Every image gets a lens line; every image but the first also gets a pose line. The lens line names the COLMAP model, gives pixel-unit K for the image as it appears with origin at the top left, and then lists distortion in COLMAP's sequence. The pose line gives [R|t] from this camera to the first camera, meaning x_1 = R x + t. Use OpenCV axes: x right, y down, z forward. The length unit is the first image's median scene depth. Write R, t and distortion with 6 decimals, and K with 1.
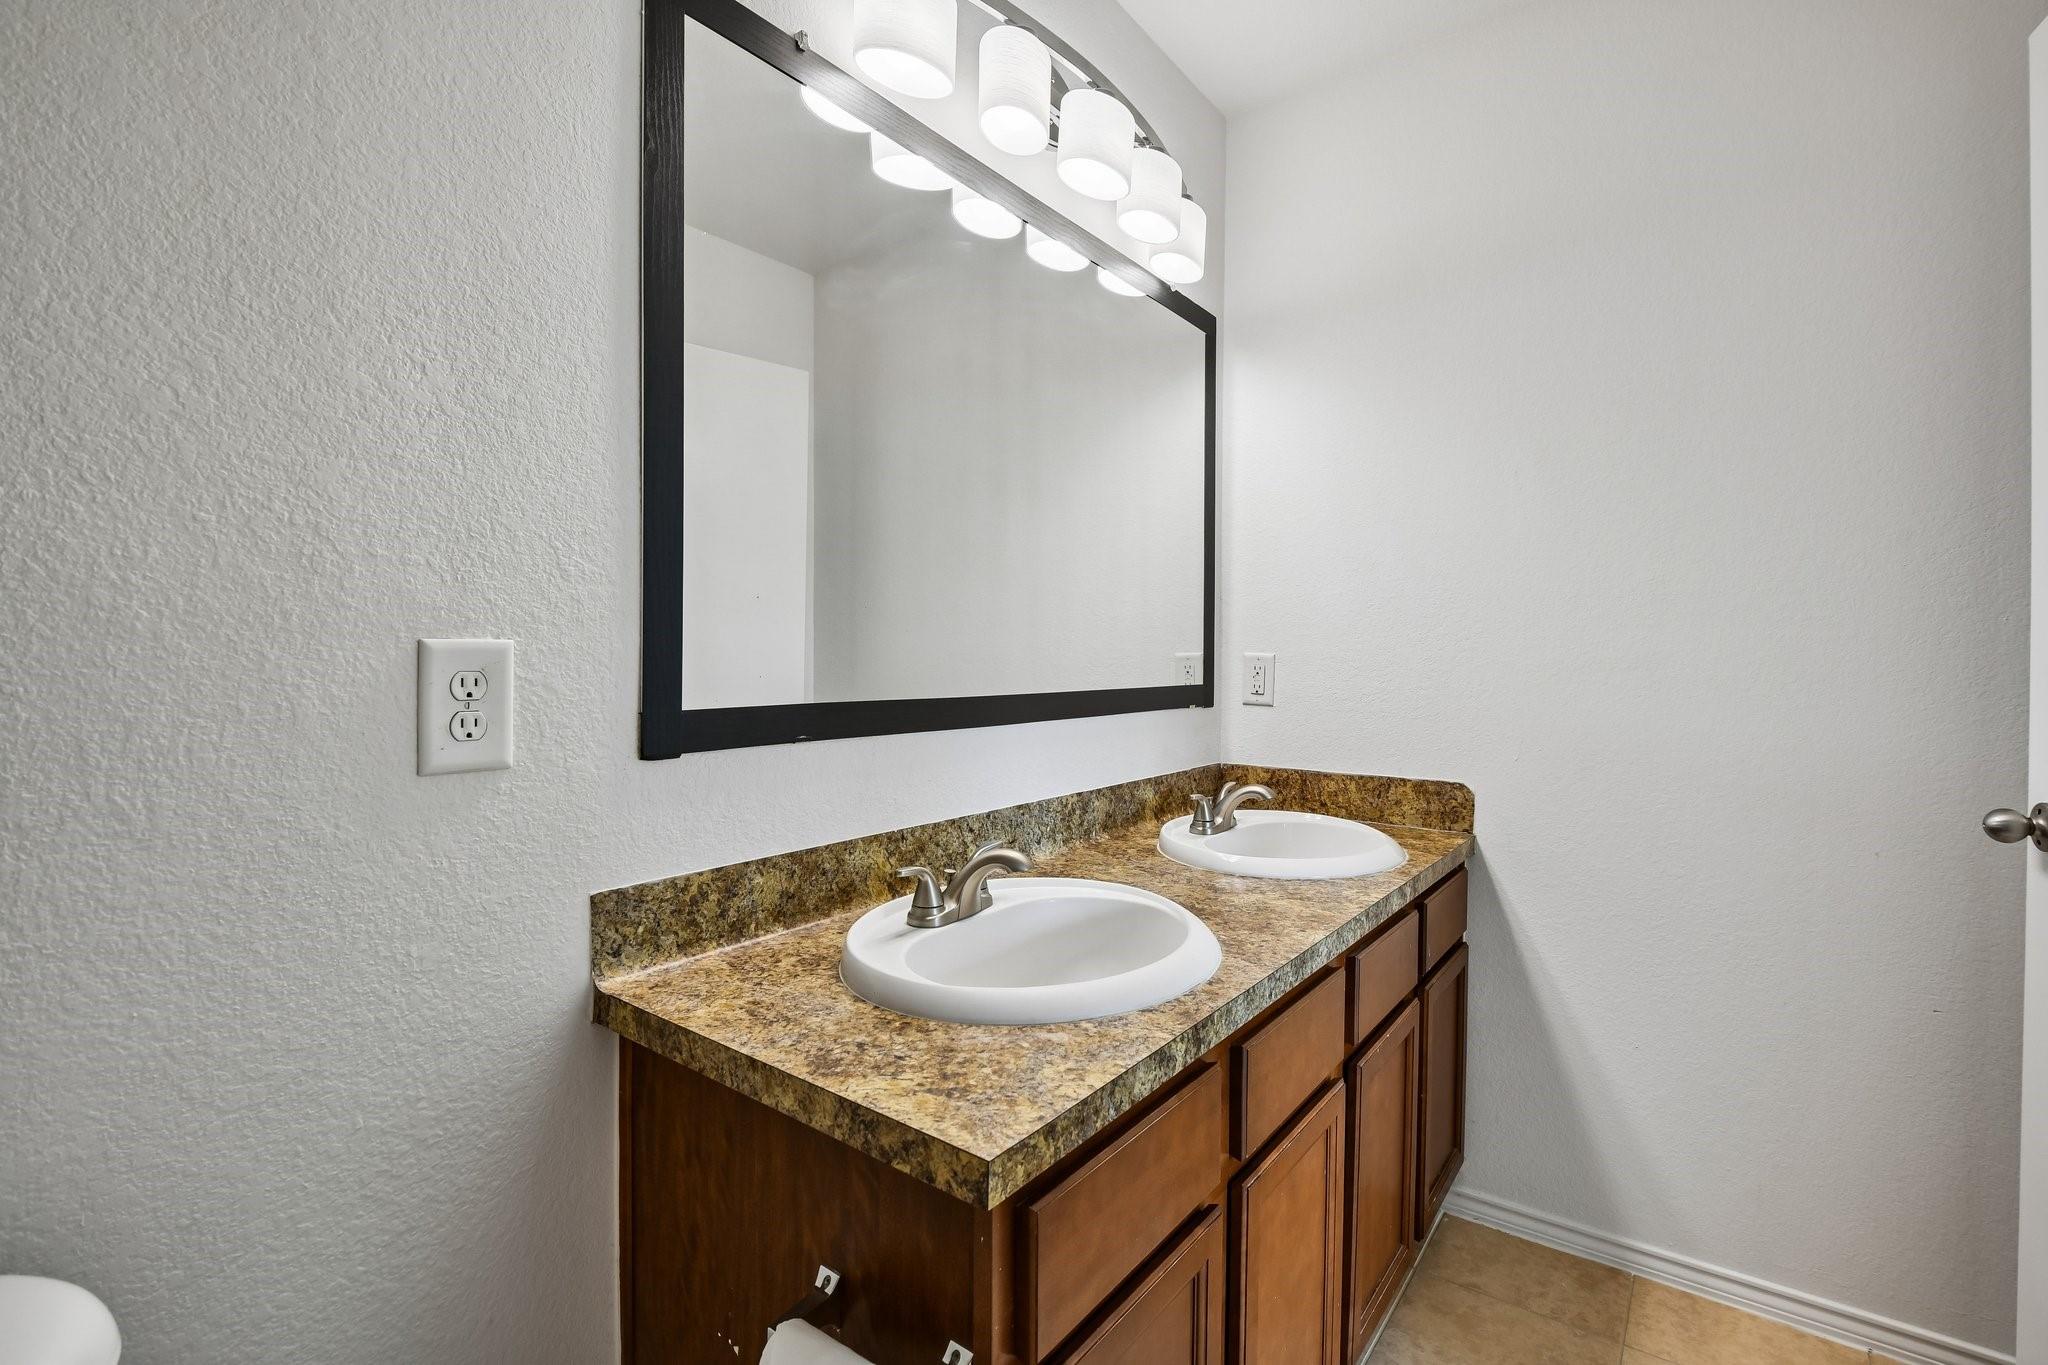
lens RADIAL K [[922.8, 0, 1021.5], [0, 922.8, 665.7], [0, 0, 1]] dist [-0.001218, -0.010391]
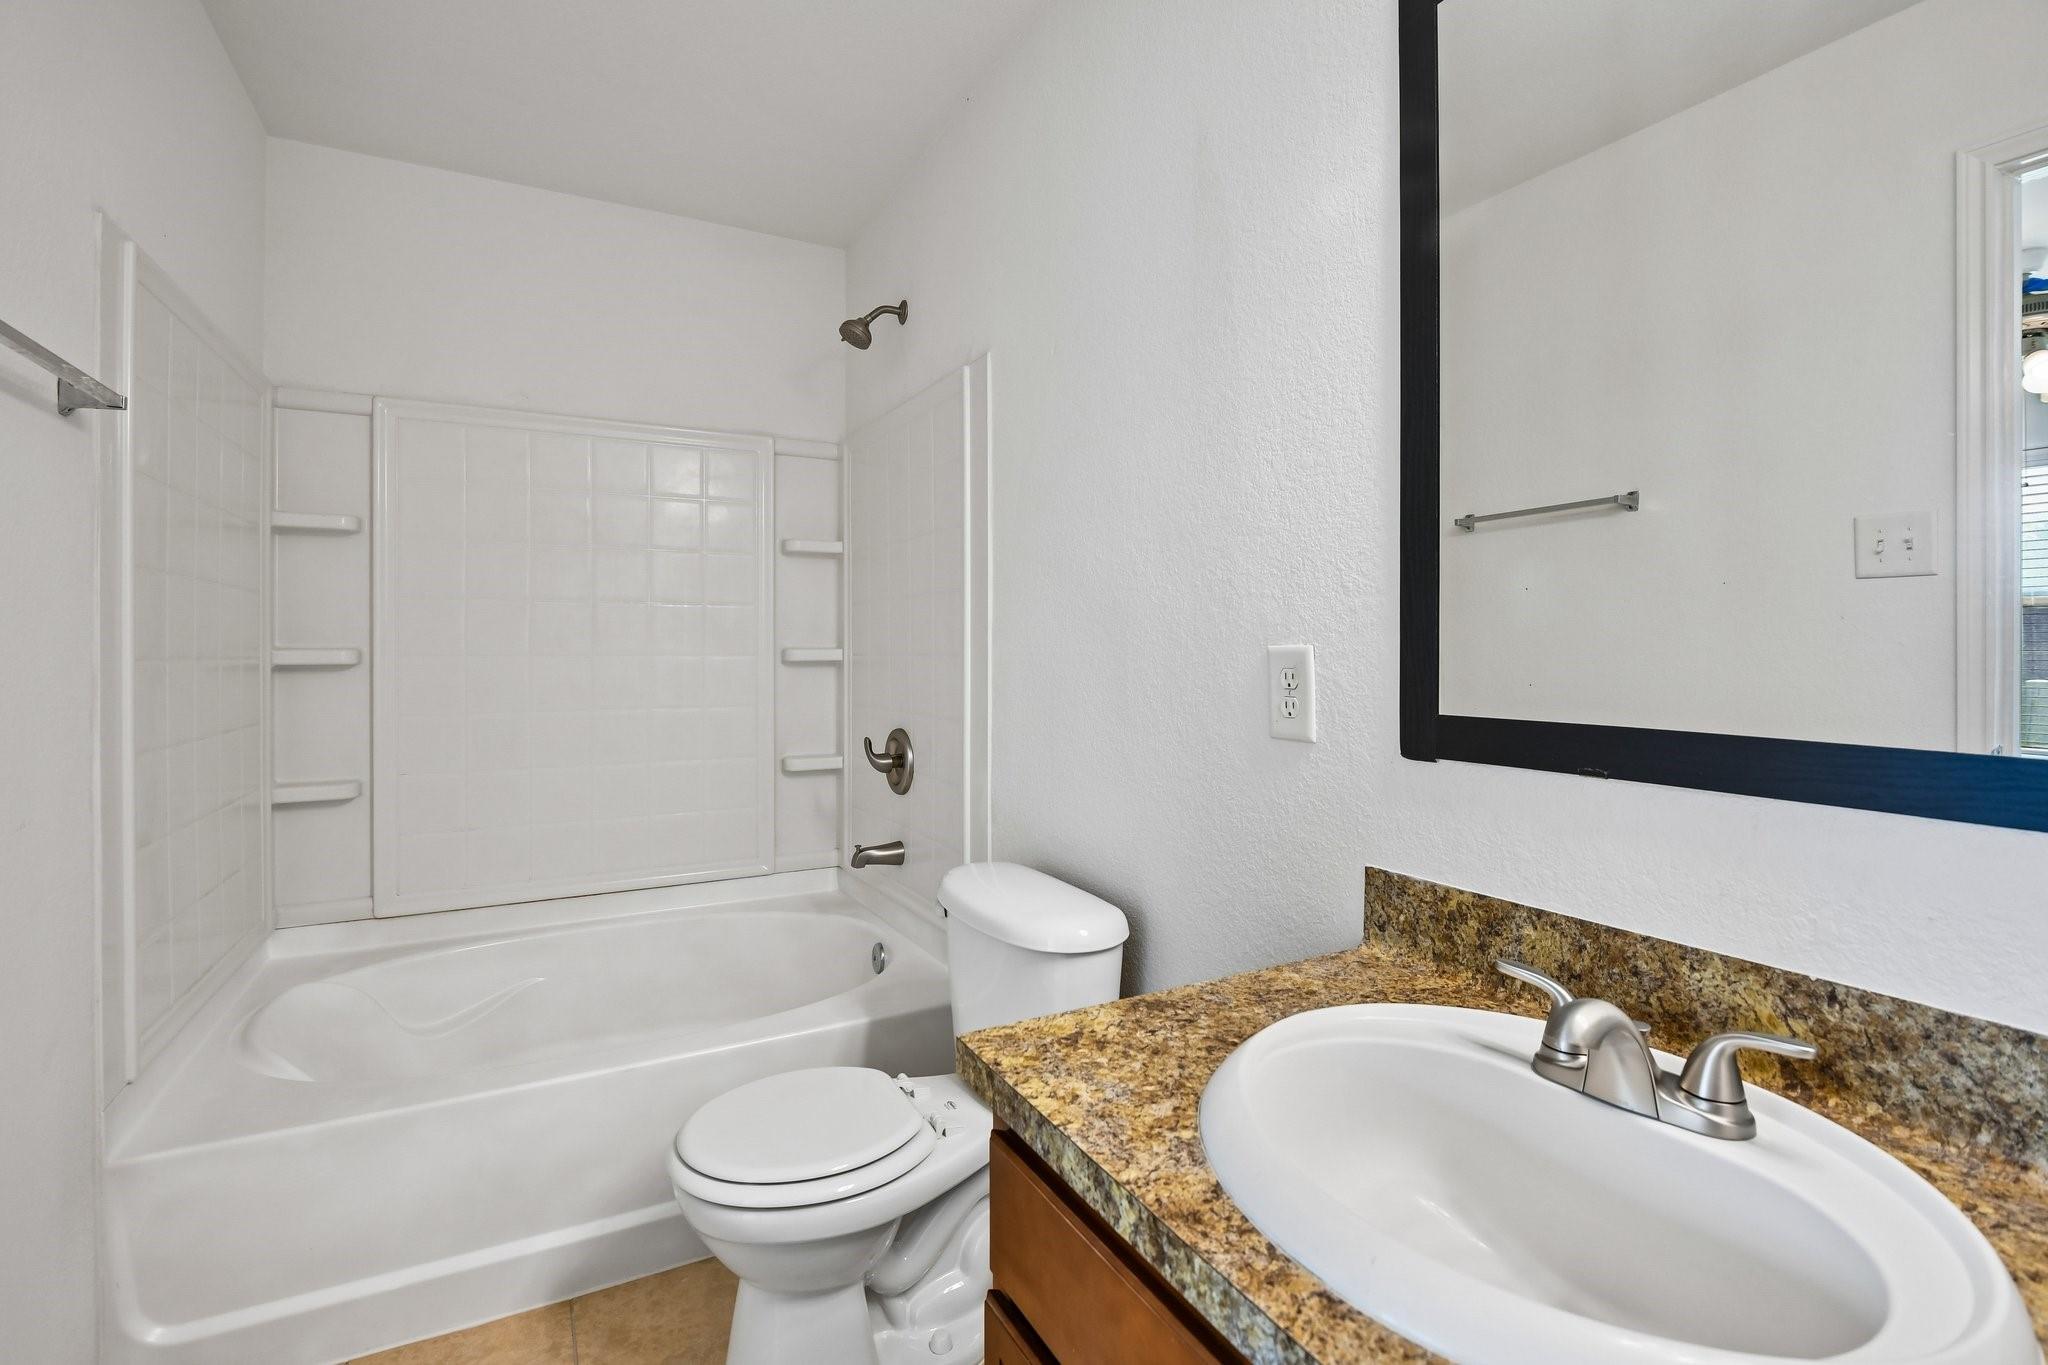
lens RADIAL K [[939.1, 0, 1022.7], [0, 939.1, 650.6], [0, 0, 1]] dist [-0.002095, -0.009071]
pose [[-0.409596, -0.000474, -0.912267, 0.711574], [-0.010196, 0.999940, 0.004058, -0.018622], [0.912210, 0.010963, -0.409576, 0.995684]]
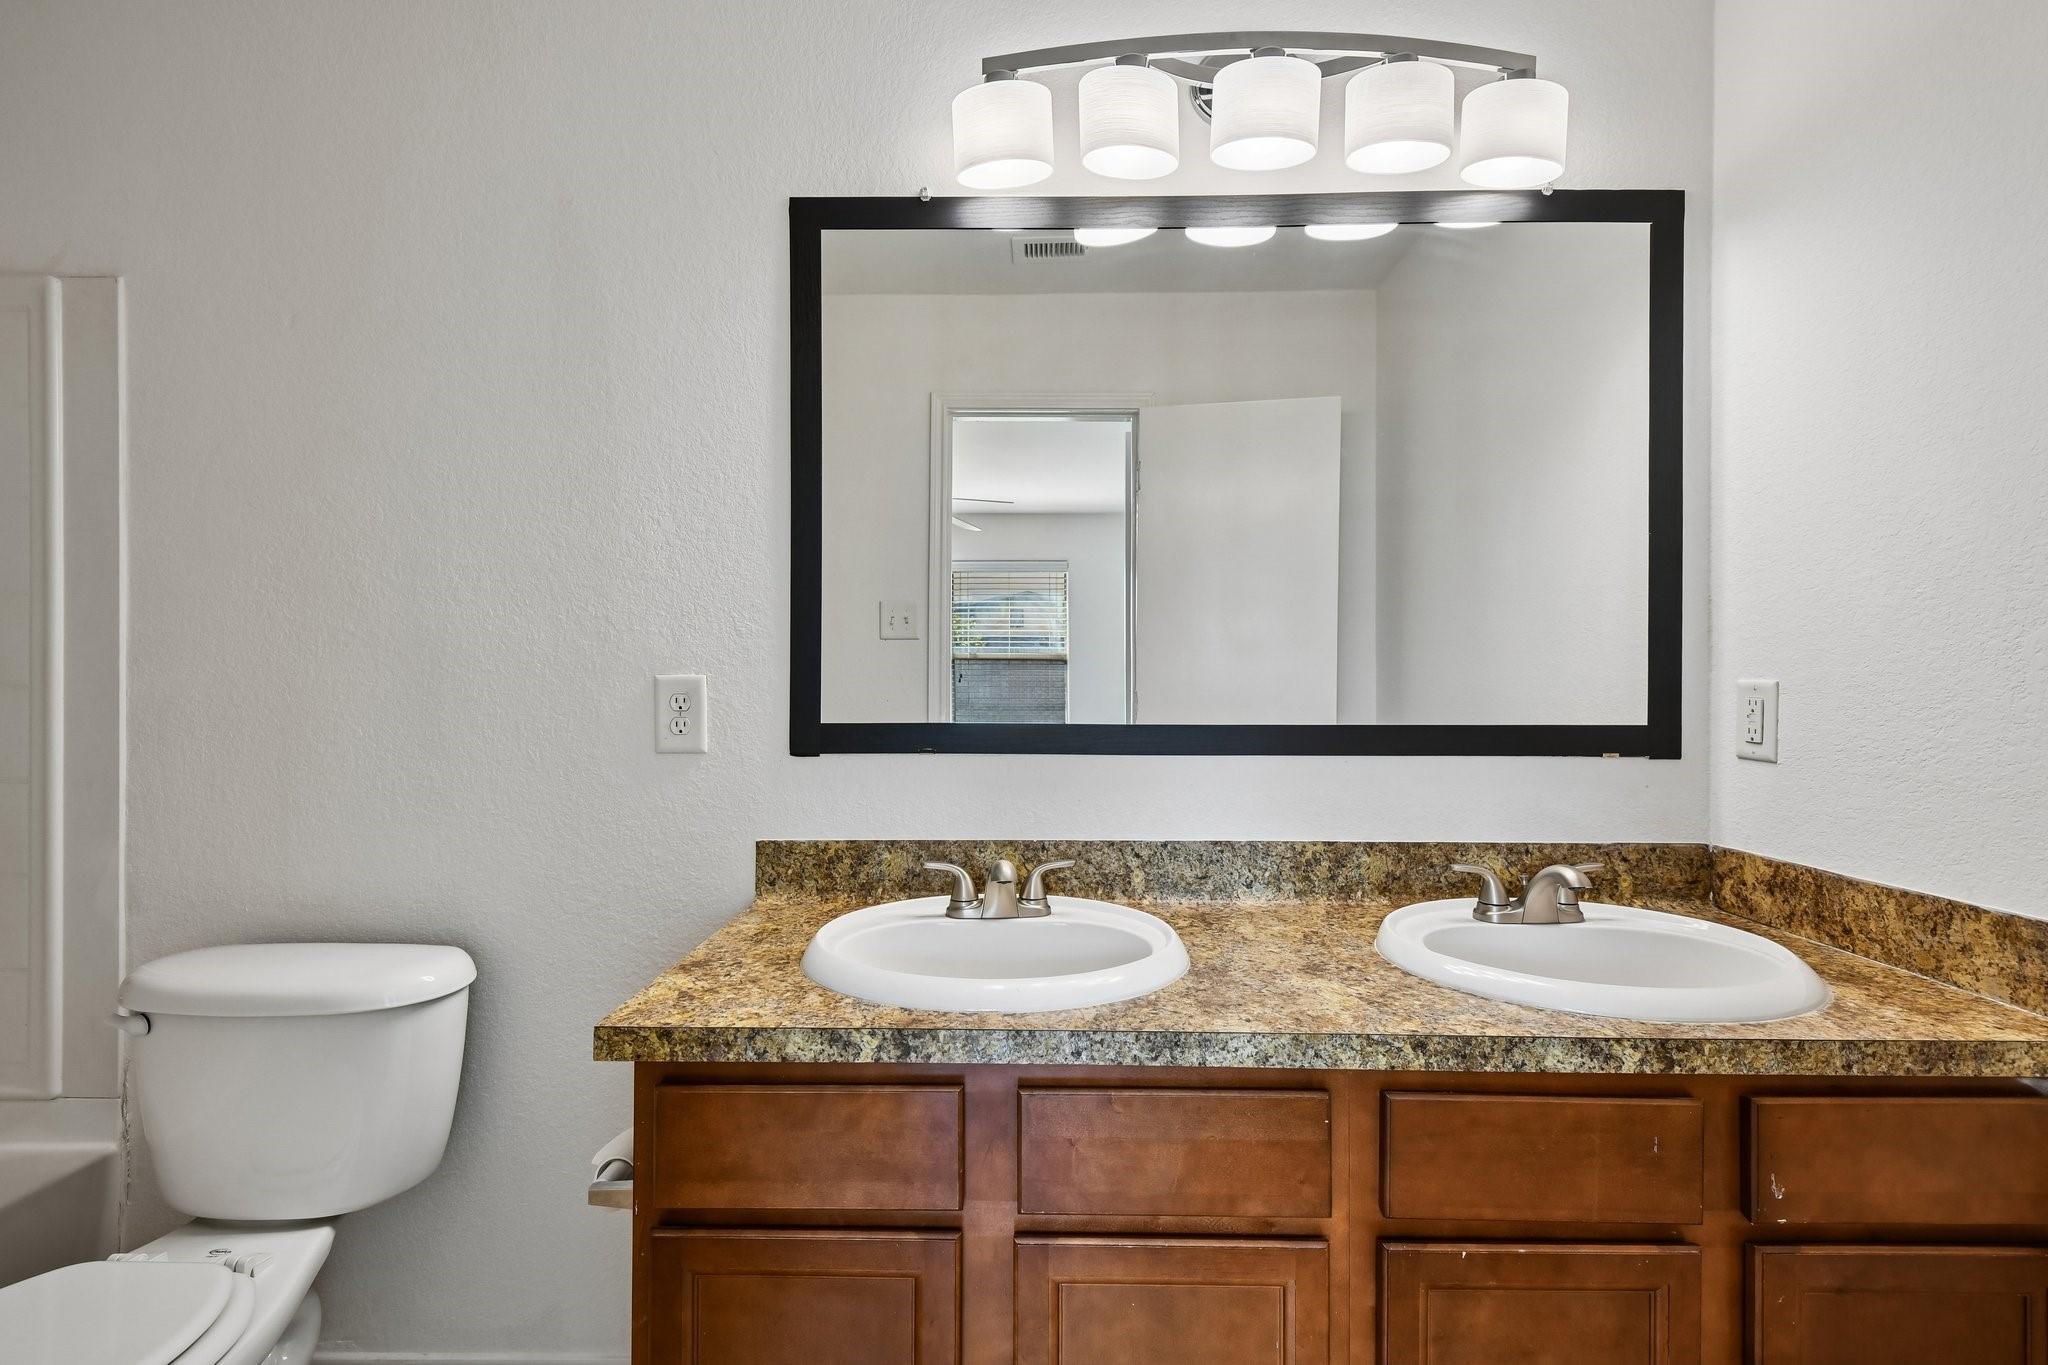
lens RADIAL K [[922.9, 0, 1029.5], [0, 922.9, 684.4], [0, 0, 1]] dist [0.036860, -0.019542]
pose [[0.602176, -0.005710, -0.798343, 0.951018], [-0.008035, 0.999880, -0.013212, 0.004836], [0.798323, 0.014370, 0.602058, 0.395316]]
